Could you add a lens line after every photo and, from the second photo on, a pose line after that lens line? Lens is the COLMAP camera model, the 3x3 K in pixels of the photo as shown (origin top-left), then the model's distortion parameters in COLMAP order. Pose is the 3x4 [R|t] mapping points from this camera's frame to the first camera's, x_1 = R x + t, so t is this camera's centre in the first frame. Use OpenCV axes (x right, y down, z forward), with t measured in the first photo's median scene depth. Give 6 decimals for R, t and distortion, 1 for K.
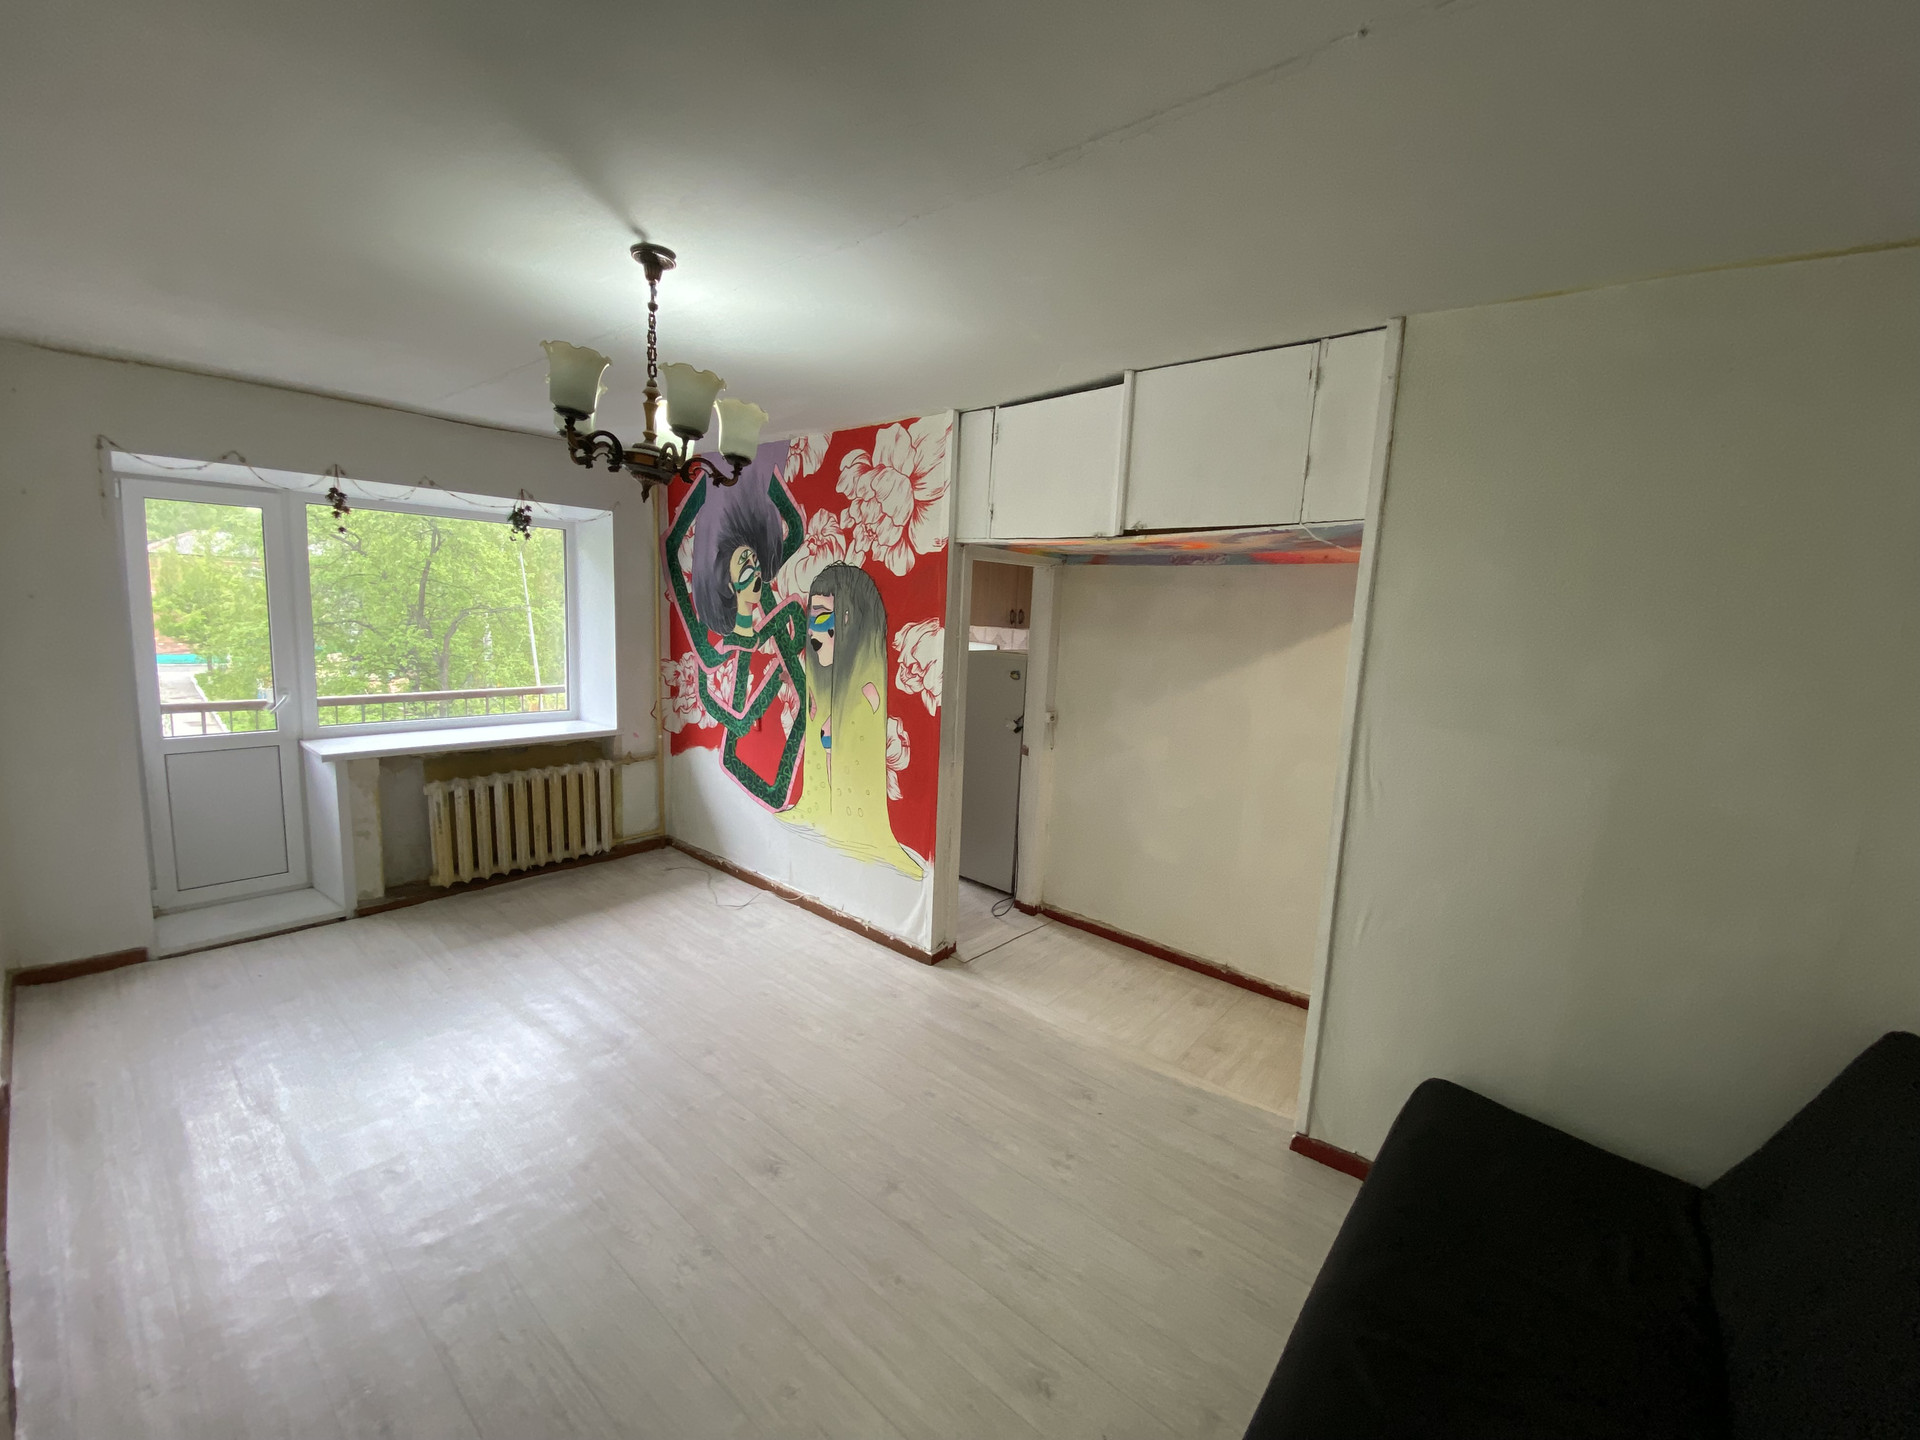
lens RADIAL K [[779.9, 0, 955.1], [0, 779.9, 723.0], [0, 0, 1]] dist [0.007376, -0.013128]
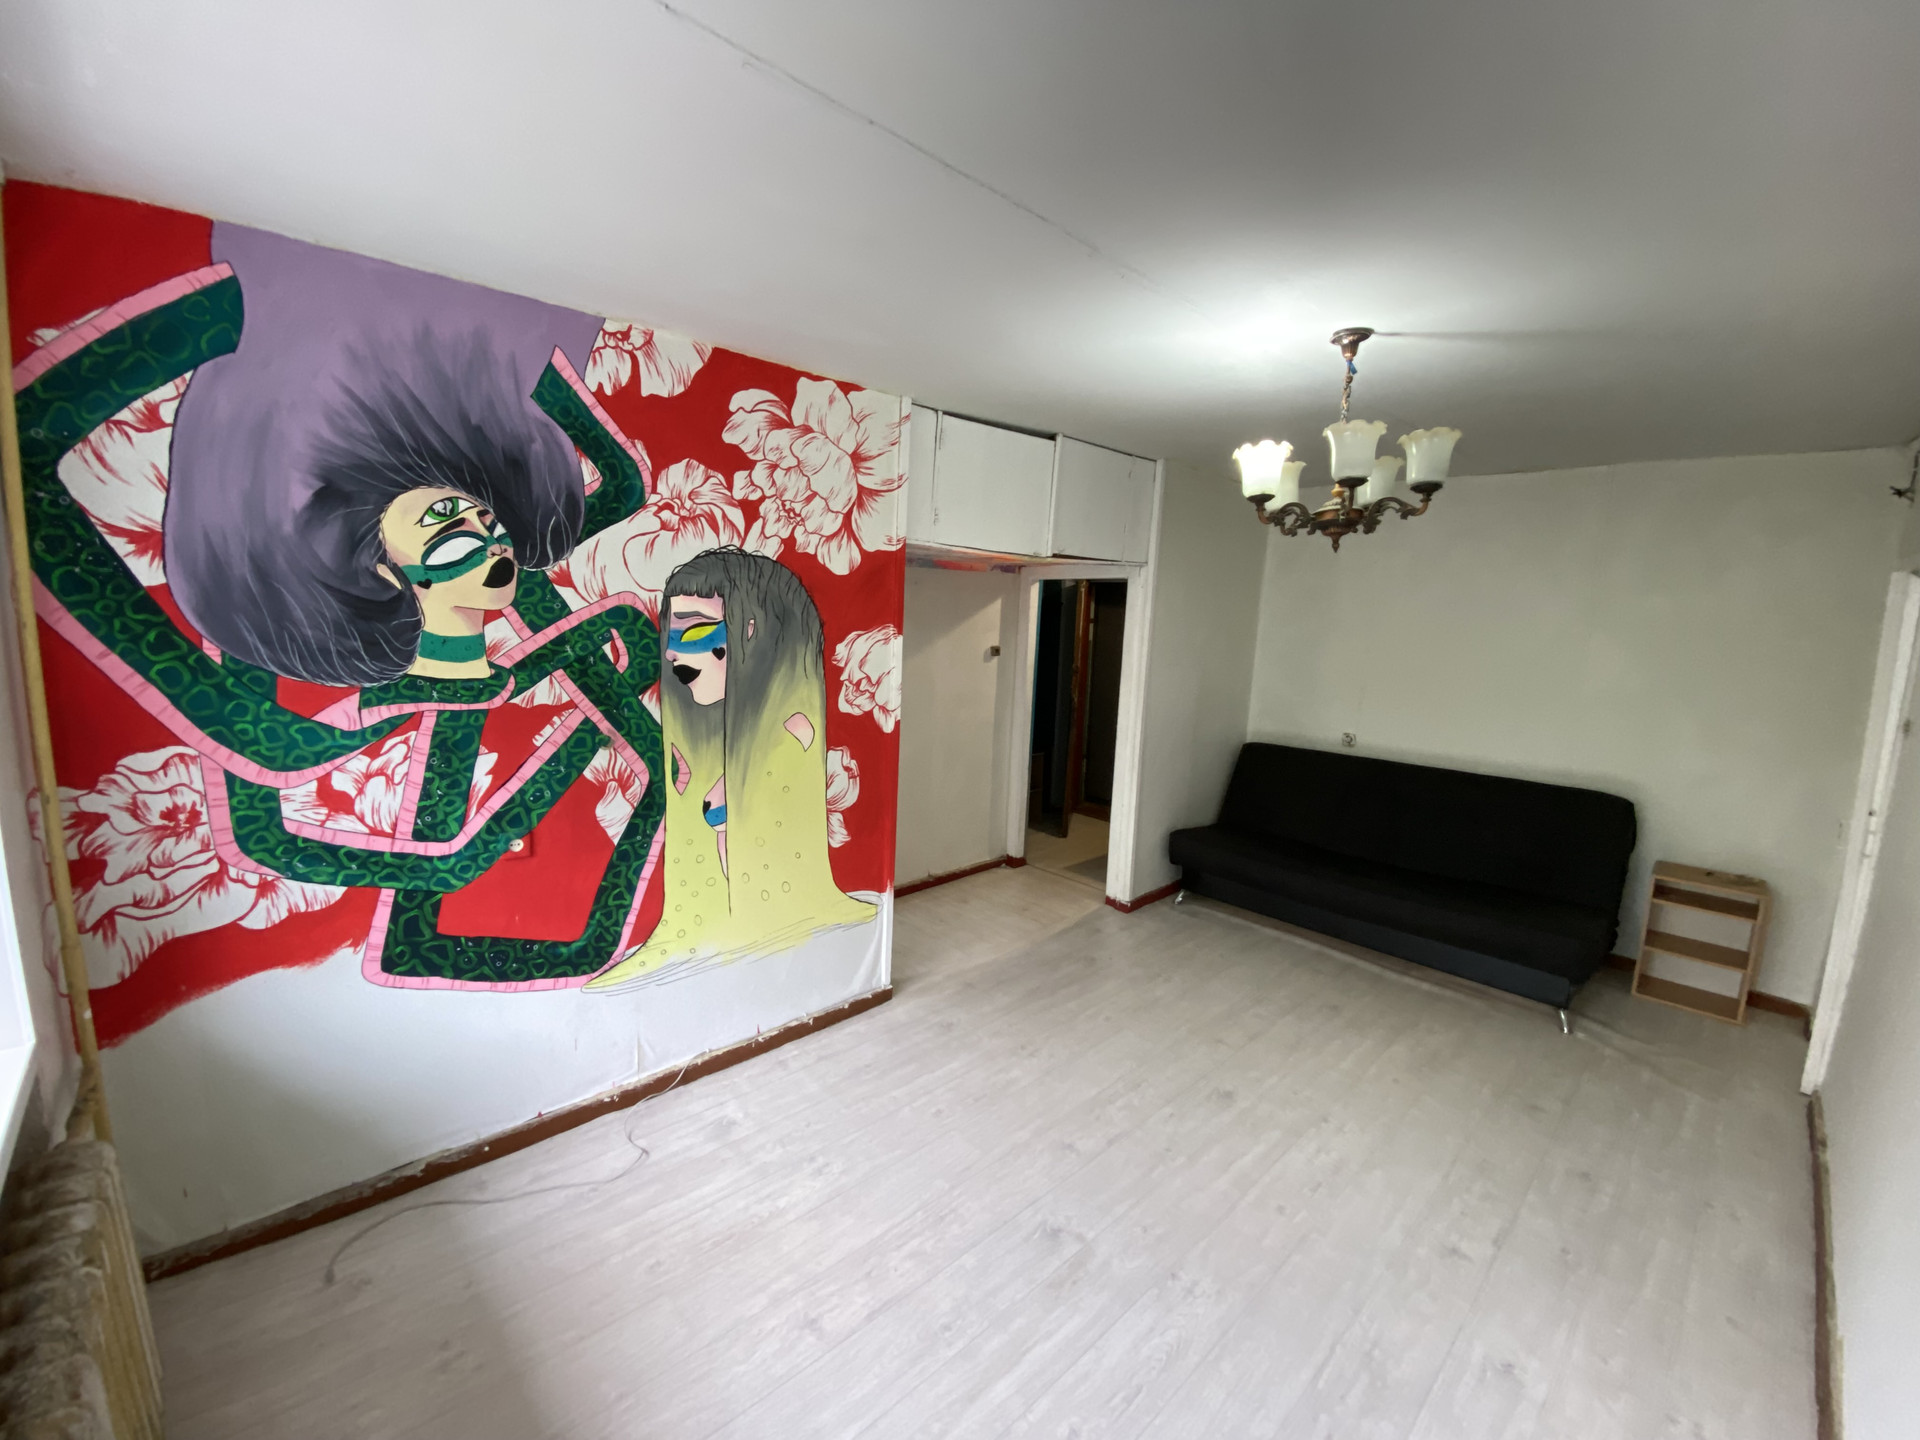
lens RADIAL K [[779.9, 0, 973.9], [0, 779.9, 718.7], [0, 0, 1]] dist [0.007376, -0.013128]
pose [[0.089280, -0.186334, 0.978422, -0.753120], [0.109011, 0.978271, 0.176358, -0.145272], [-0.990023, 0.090913, 0.107652, 0.673878]]
